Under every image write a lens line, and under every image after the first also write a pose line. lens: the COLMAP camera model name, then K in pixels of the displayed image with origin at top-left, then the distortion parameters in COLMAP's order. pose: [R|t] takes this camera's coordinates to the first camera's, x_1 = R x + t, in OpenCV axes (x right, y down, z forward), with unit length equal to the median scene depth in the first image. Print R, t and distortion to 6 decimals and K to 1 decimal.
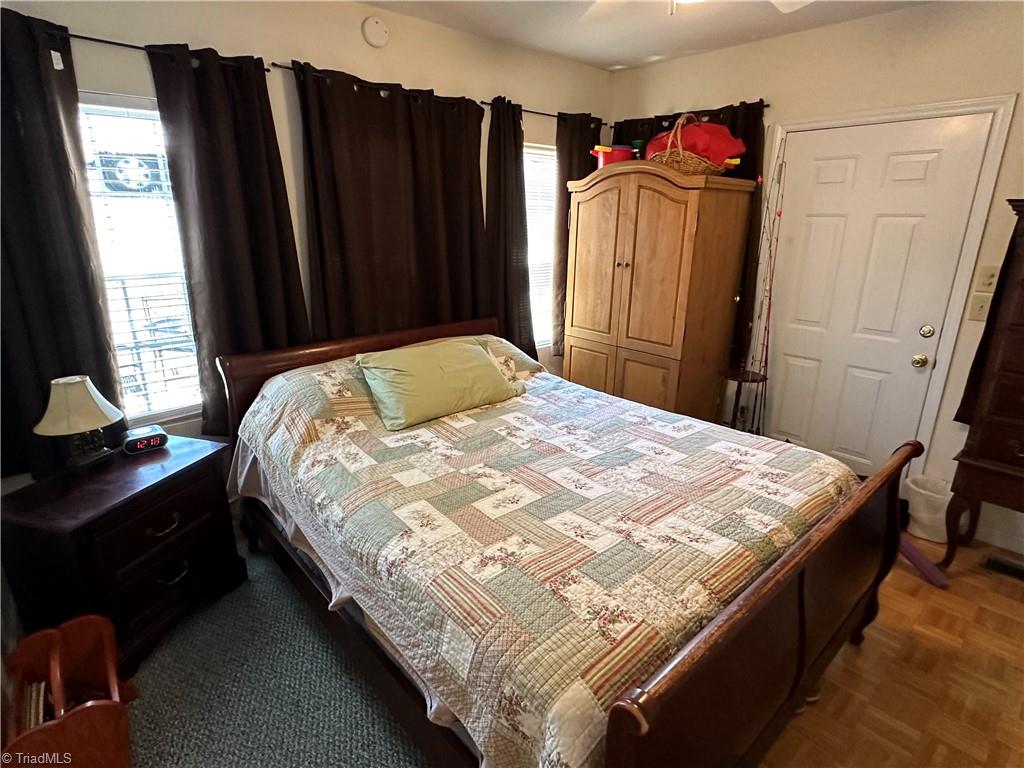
lens RADIAL K [[550.1, 0, 512.0], [0, 550.1, 384.0], [0, 0, 1]] dist [-0.006763, 0.001981]
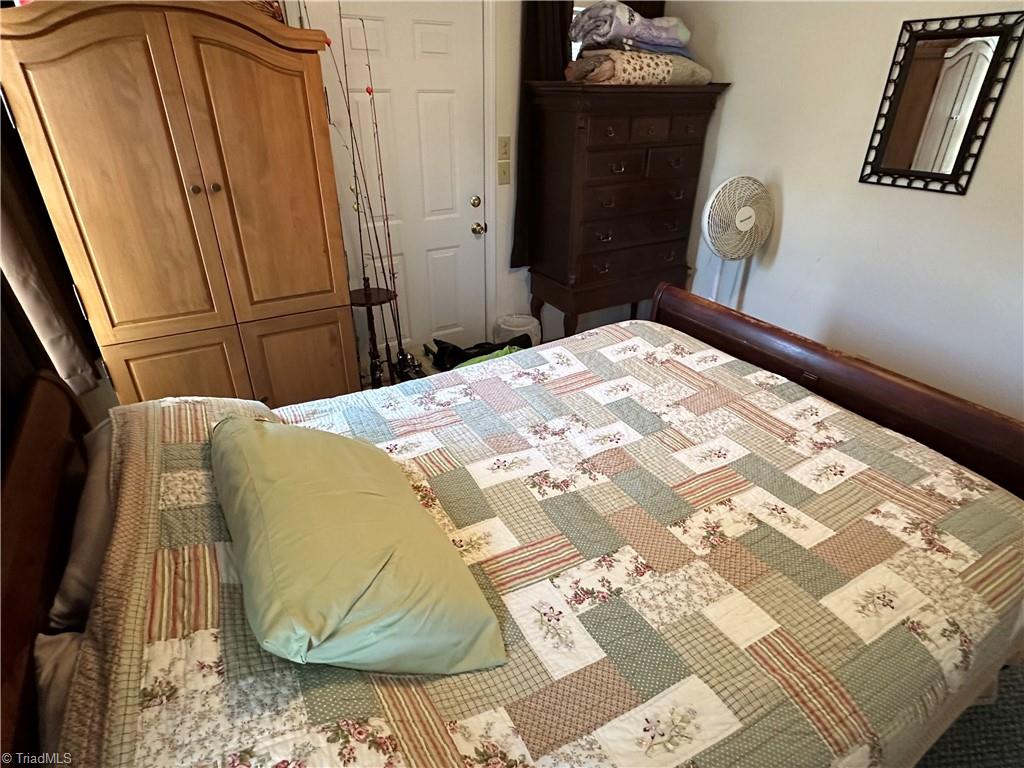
lens RADIAL K [[550.1, 0, 512.0], [0, 550.1, 384.0], [0, 0, 1]] dist [-0.006763, 0.001981]
pose [[0.168973, -0.474978, 0.863623, -0.530264], [0.273170, 0.864465, 0.421994, -0.307180], [-0.947009, 0.164610, 0.275821, 0.905691]]
